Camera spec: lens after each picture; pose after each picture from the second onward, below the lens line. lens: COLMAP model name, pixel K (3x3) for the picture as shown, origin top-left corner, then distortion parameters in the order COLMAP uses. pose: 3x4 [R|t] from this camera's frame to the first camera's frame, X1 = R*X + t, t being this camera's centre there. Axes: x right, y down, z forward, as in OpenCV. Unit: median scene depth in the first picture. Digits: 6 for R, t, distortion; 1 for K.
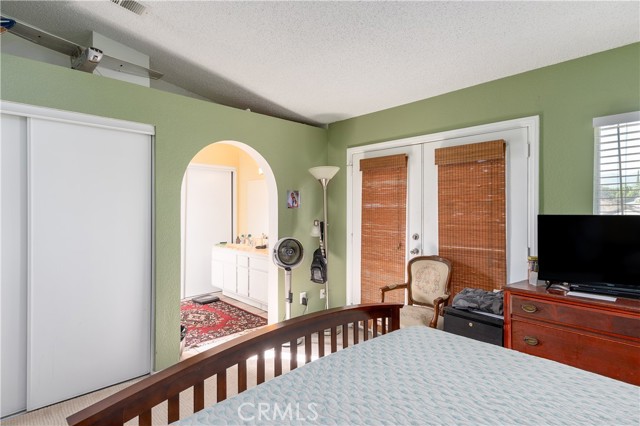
lens RADIAL K [[329.8, 0, 319.6], [0, 329.8, 210.3], [0, 0, 1]] dist [0.002430, 0.000721]
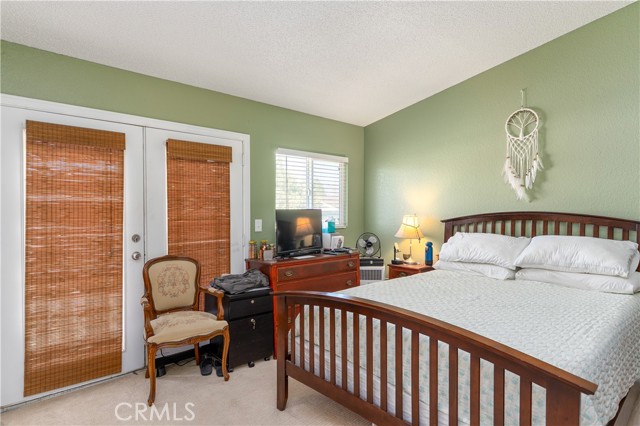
lens RADIAL K [[329.8, 0, 319.5], [0, 329.8, 211.9], [0, 0, 1]] dist [0.002430, 0.000721]
pose [[0.046056, -0.014844, 0.998829, -0.546248], [-0.002349, 0.999885, 0.014968, 0.002373], [-0.998936, -0.003036, 0.046016, 0.541443]]
